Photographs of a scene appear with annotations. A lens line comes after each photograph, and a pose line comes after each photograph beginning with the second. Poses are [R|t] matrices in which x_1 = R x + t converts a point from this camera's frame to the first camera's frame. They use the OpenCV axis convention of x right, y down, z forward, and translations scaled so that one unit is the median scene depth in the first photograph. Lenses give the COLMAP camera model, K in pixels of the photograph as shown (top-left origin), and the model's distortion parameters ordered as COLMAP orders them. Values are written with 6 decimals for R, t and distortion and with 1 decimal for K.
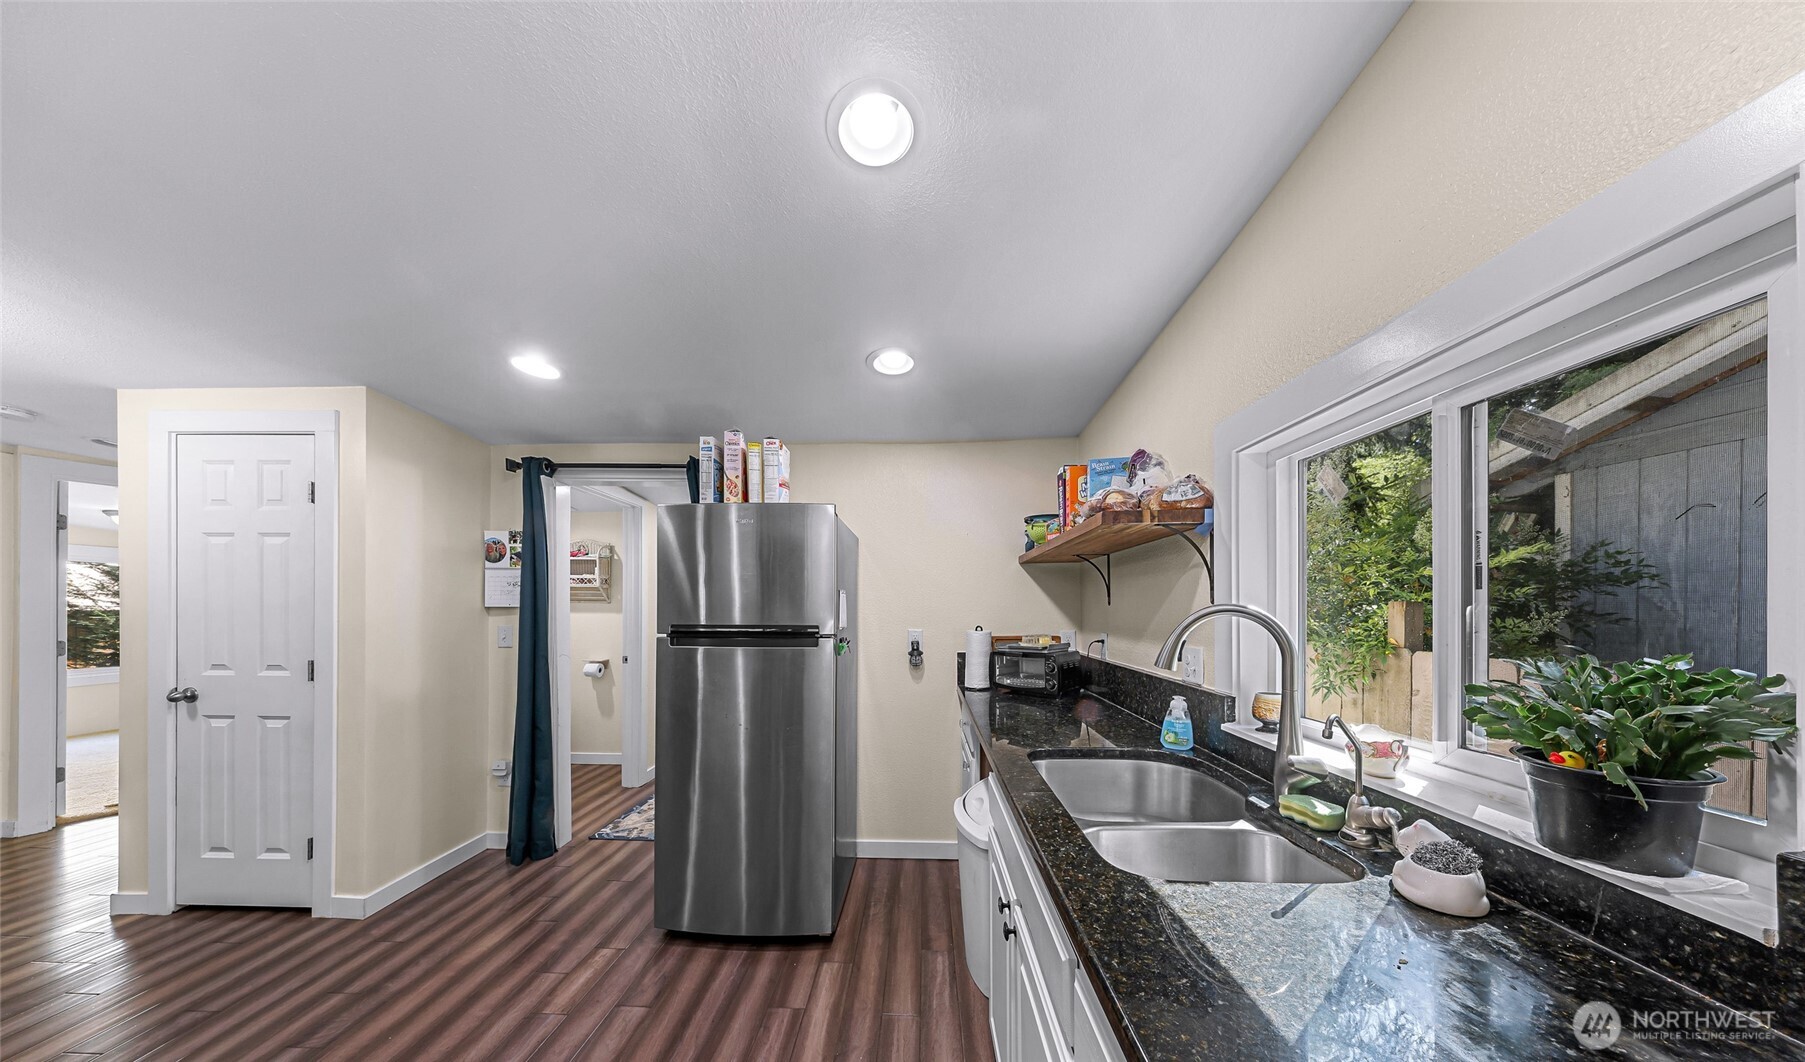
lens RADIAL K [[523.7, 0, 901.5], [0, 523.7, 609.3], [0, 0, 1]] dist [0.000277, 0.000036]
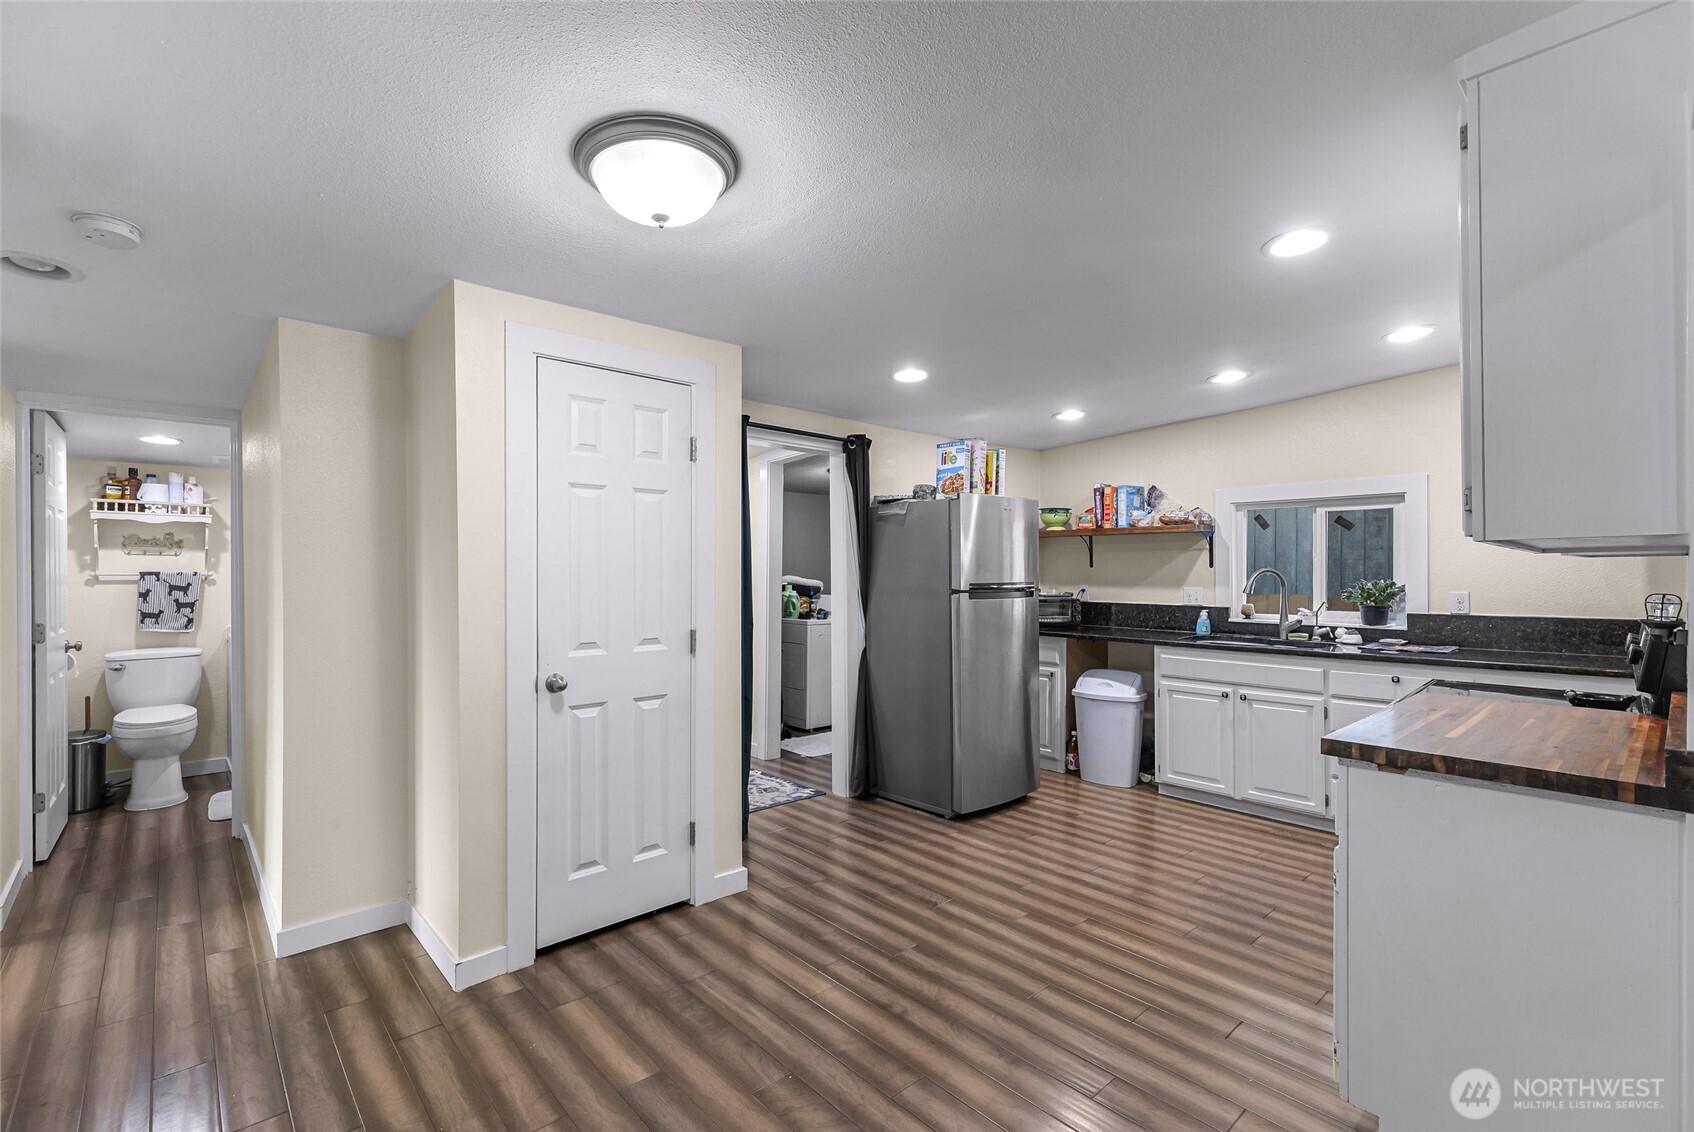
lens RADIAL K [[748.9, 0, 827.8], [0, 748.9, 567.4], [0, 0, 1]] dist [-0.003659, -0.000143]
pose [[0.726899, -0.003332, 0.686737, -1.848831], [0.003935, 0.999992, 0.000687, -0.013783], [-0.686734, 0.002203, 0.726906, -0.125848]]
